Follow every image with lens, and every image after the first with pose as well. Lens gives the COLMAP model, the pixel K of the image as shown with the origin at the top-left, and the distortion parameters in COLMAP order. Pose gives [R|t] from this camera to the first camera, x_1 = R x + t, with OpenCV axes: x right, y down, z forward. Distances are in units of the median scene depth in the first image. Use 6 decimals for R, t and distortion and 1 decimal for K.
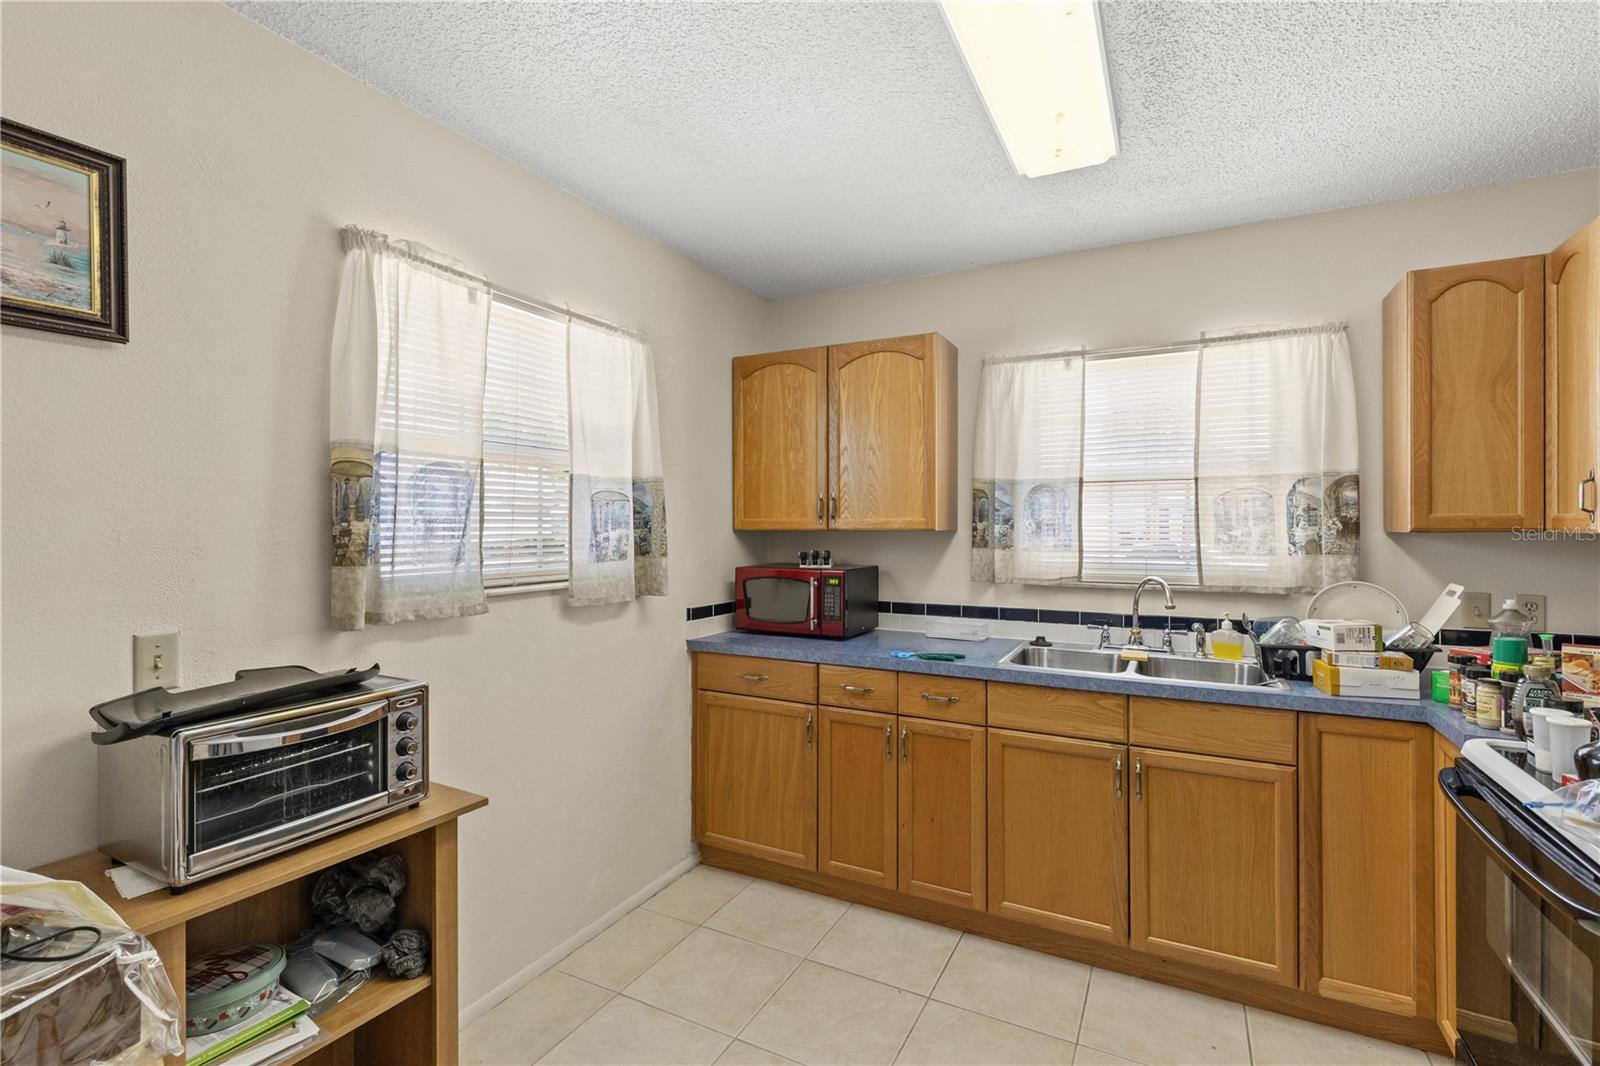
lens RADIAL K [[729.9, 0, 825.1], [0, 729.9, 525.1], [0, 0, 1]] dist [0.013071, -0.003274]
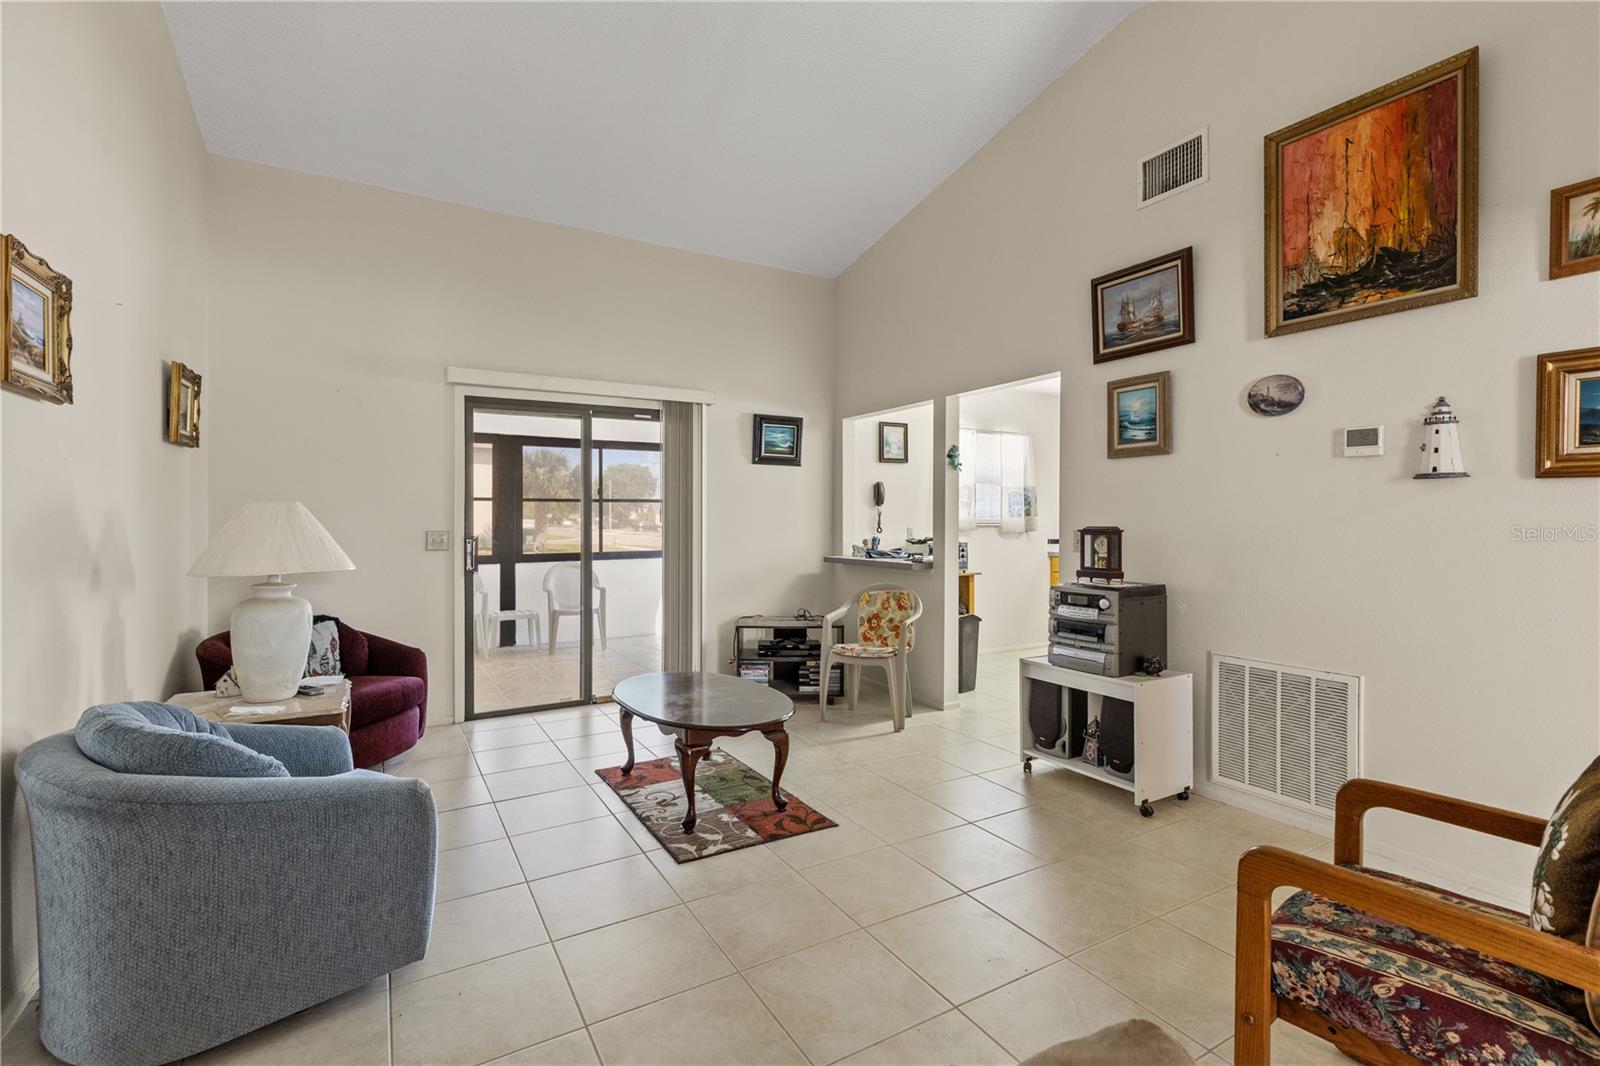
lens RADIAL K [[729.9, 0, 804.4], [0, 729.9, 521.0], [0, 0, 1]] dist [0.013071, -0.003274]
pose [[0.838162, -0.000530, -0.545421, 0.541168], [0.001724, 0.999997, 0.001677, 0.055885], [0.545418, -0.002345, 0.838161, -1.740354]]
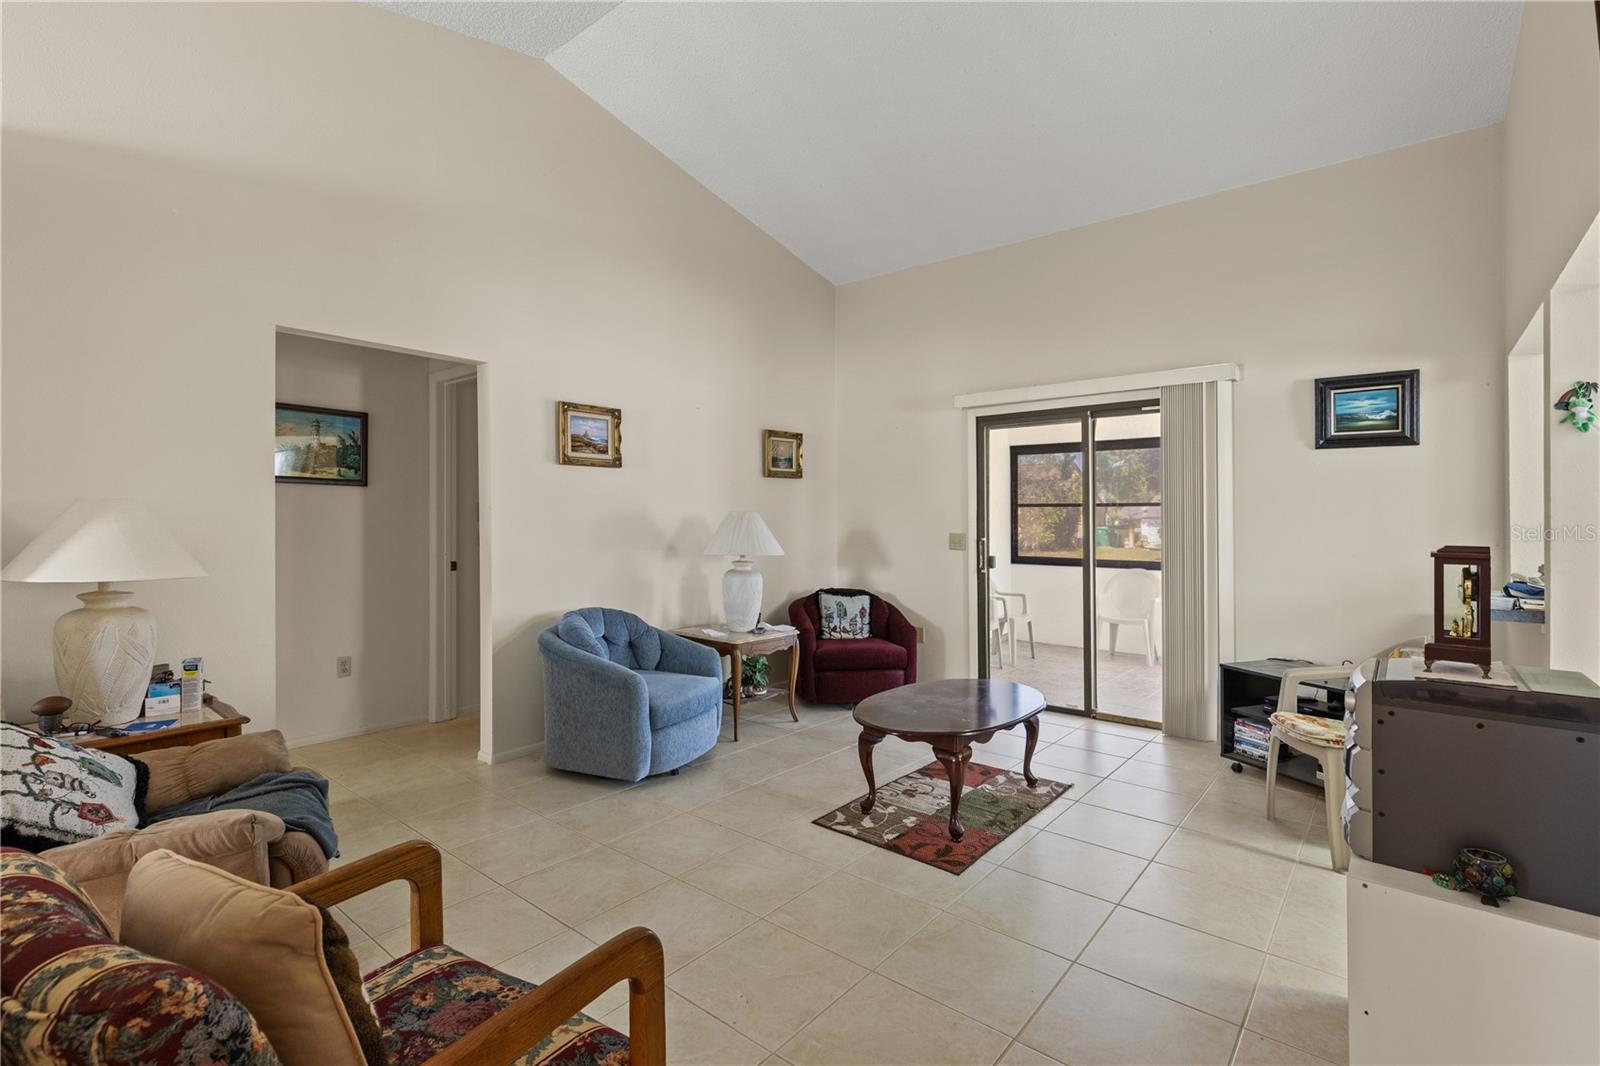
lens RADIAL K [[729.9, 0, 797.5], [0, 729.9, 524.0], [0, 0, 1]] dist [0.013071, -0.003274]
pose [[-0.223778, 0.000452, -0.974640, 0.996587], [-0.007382, 0.999970, 0.002159, 0.053153], [0.974612, 0.007678, -0.223769, -0.723661]]
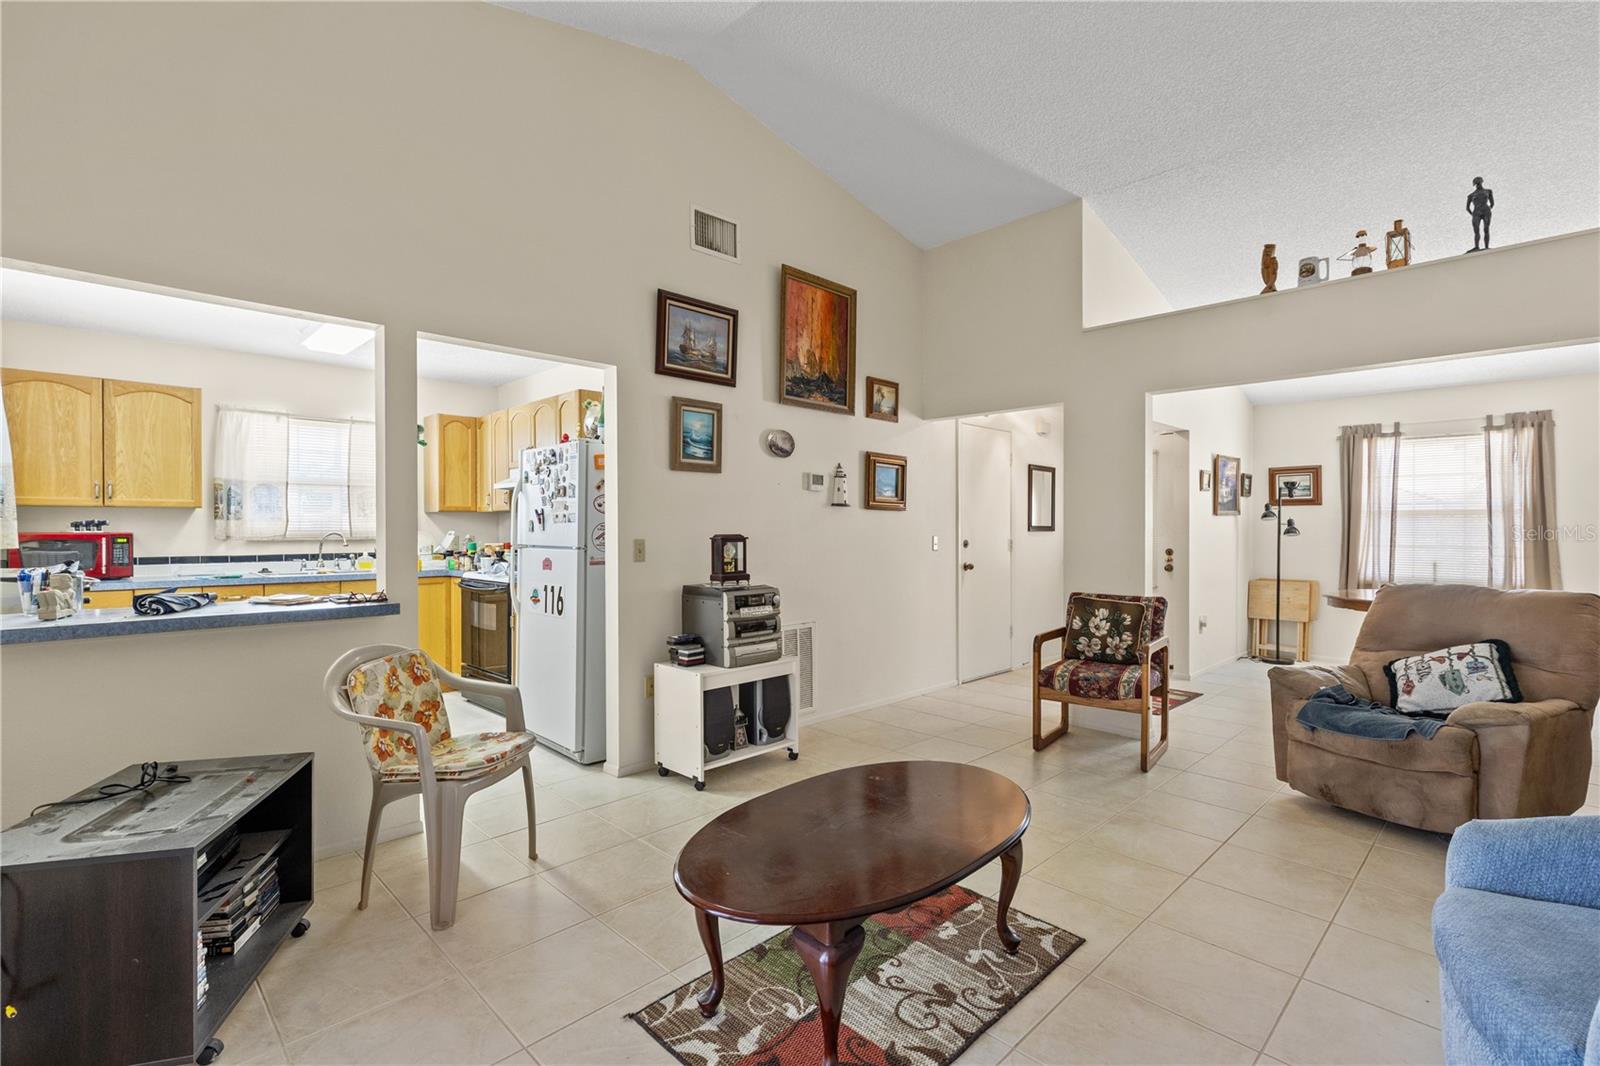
lens RADIAL K [[729.9, 0, 790.4], [0, 729.9, 538.6], [0, 0, 1]] dist [0.013071, -0.003274]
pose [[0.328128, -0.014651, 0.944520, -1.110821], [-0.001921, 0.999867, 0.016177, 0.053340], [-0.944631, -0.007122, 0.328056, -0.916784]]
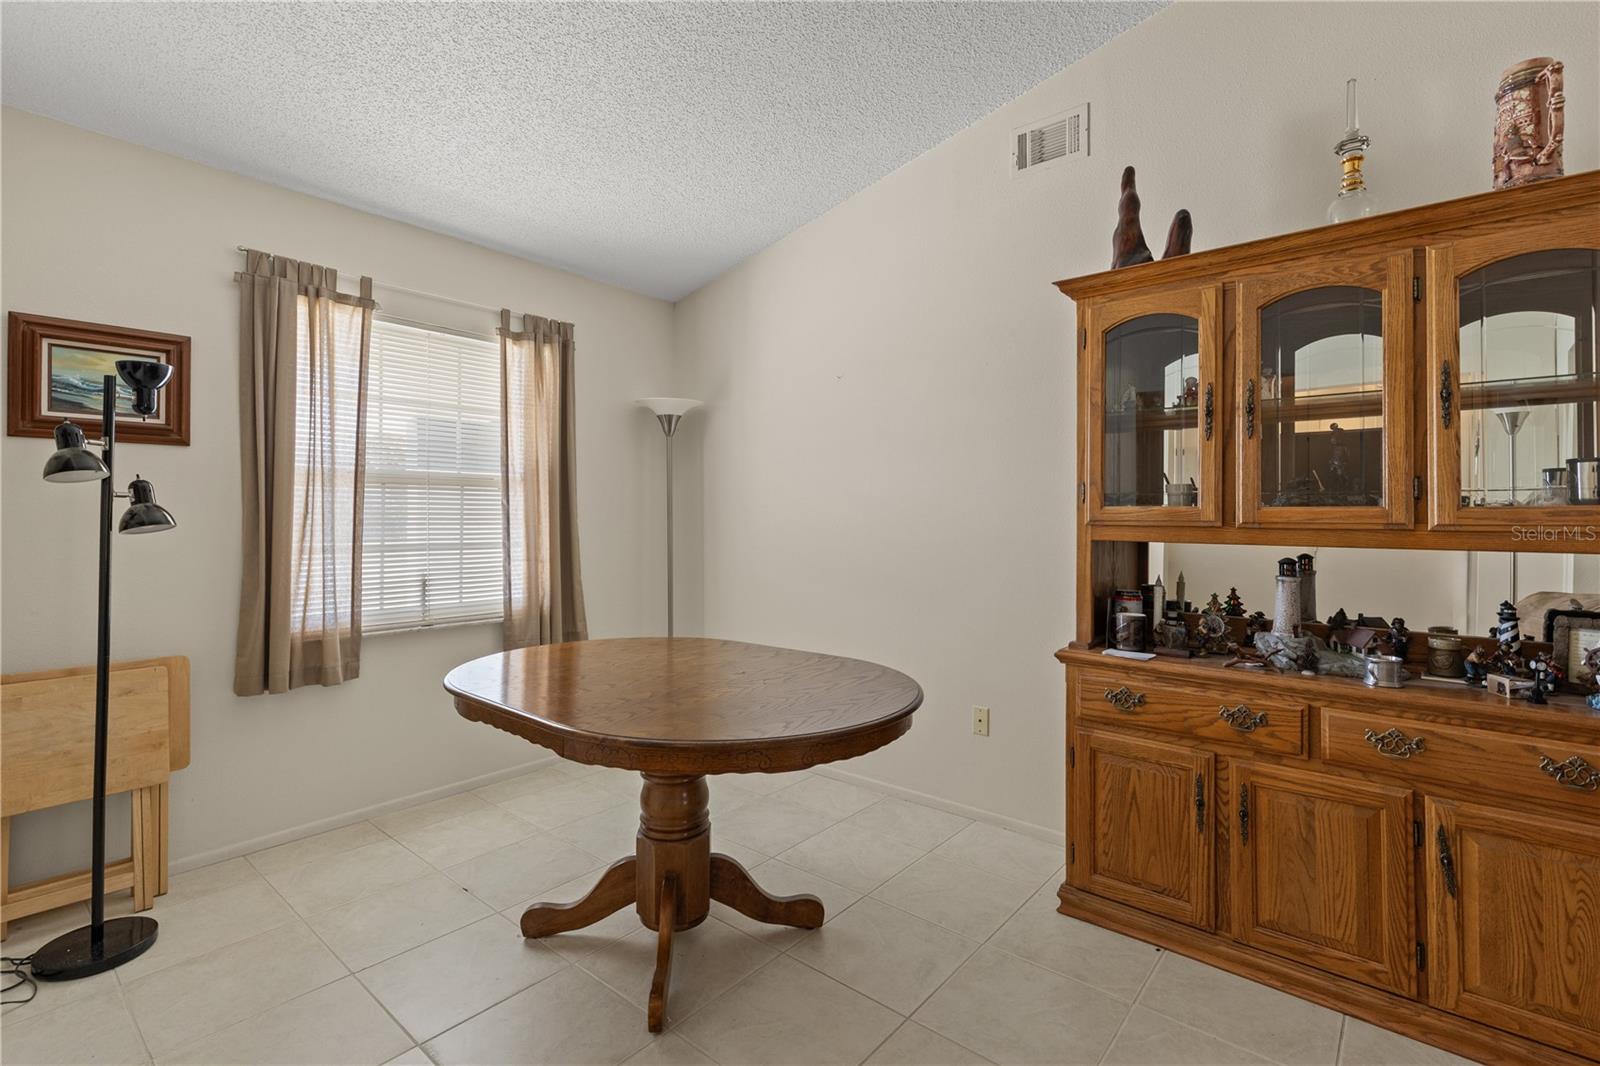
lens RADIAL K [[729.9, 0, 791.9], [0, 729.9, 506.4], [0, 0, 1]] dist [0.013071, -0.003274]
pose [[-0.970967, -0.004766, 0.239166, 1.040304], [-0.007293, 0.999927, -0.009682, 0.055293], [-0.239103, -0.011145, -0.970930, -1.103223]]
